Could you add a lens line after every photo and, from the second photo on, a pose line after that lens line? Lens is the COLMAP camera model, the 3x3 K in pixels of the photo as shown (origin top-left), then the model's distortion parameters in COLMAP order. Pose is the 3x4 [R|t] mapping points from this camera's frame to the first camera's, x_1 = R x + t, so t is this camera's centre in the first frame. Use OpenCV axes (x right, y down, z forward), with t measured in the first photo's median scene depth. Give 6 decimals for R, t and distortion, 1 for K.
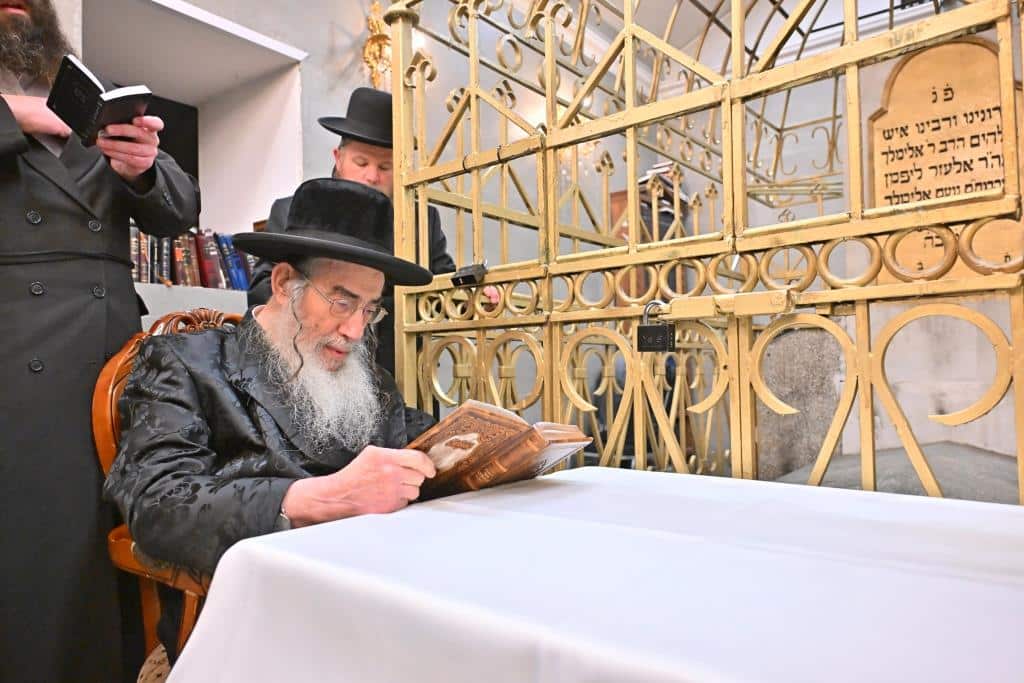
lens RADIAL K [[666.5, 0, 512.0], [0, 666.5, 341.5], [0, 0, 1]] dist [-0.010788, -0.002676]
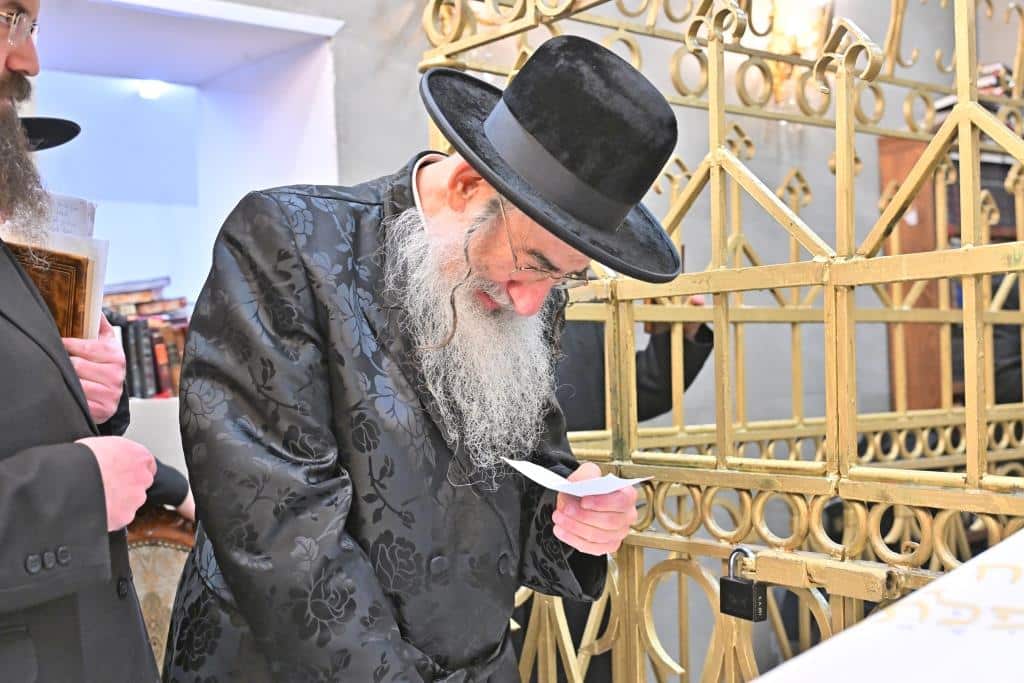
lens RADIAL K [[1235.0, 0, 512.0], [0, 1235.0, 341.5], [0, 0, 1]] dist [-0.010932, -0.025374]
pose [[0.976370, -0.011606, -0.215793, 0.228174], [0.018697, 0.999349, 0.030849, -0.290728], [0.215295, -0.034154, 0.975952, -0.330816]]
